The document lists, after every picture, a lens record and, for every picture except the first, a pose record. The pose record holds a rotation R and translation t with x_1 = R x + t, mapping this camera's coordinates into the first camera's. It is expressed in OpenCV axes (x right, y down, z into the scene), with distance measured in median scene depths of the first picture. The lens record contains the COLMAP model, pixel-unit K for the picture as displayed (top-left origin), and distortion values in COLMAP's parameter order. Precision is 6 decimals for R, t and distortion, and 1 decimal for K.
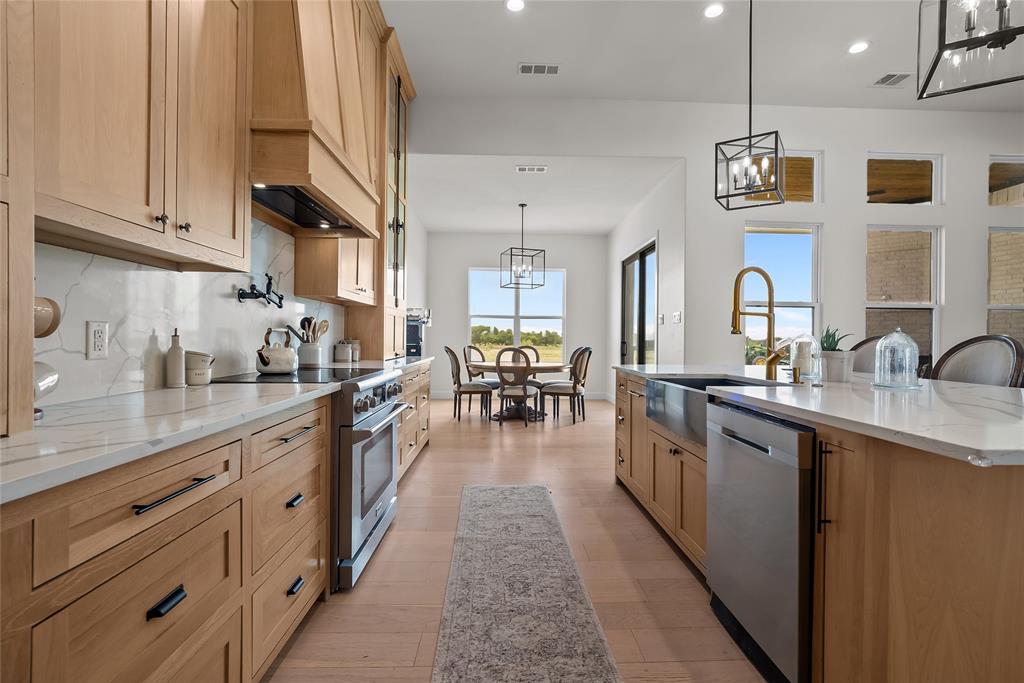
lens RADIAL K [[480.6, 0, 516.2], [0, 480.6, 340.7], [0, 0, 1]] dist [-0.007716, -0.000014]
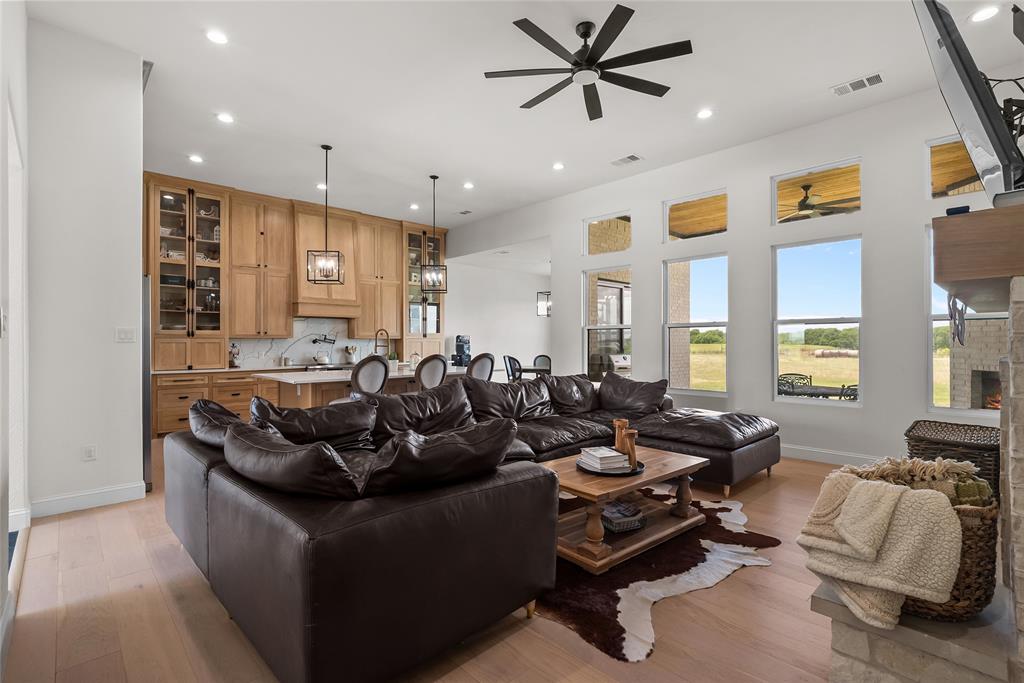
lens RADIAL K [[482.7, 0, 517.6], [0, 482.7, 338.8], [0, 0, 1]] dist [-0.017998, 0.008338]
pose [[0.653301, -0.022729, -0.756757, 3.077238], [0.011834, 0.999734, -0.019811, -0.030063], [0.757006, 0.003987, 0.653396, -0.196795]]
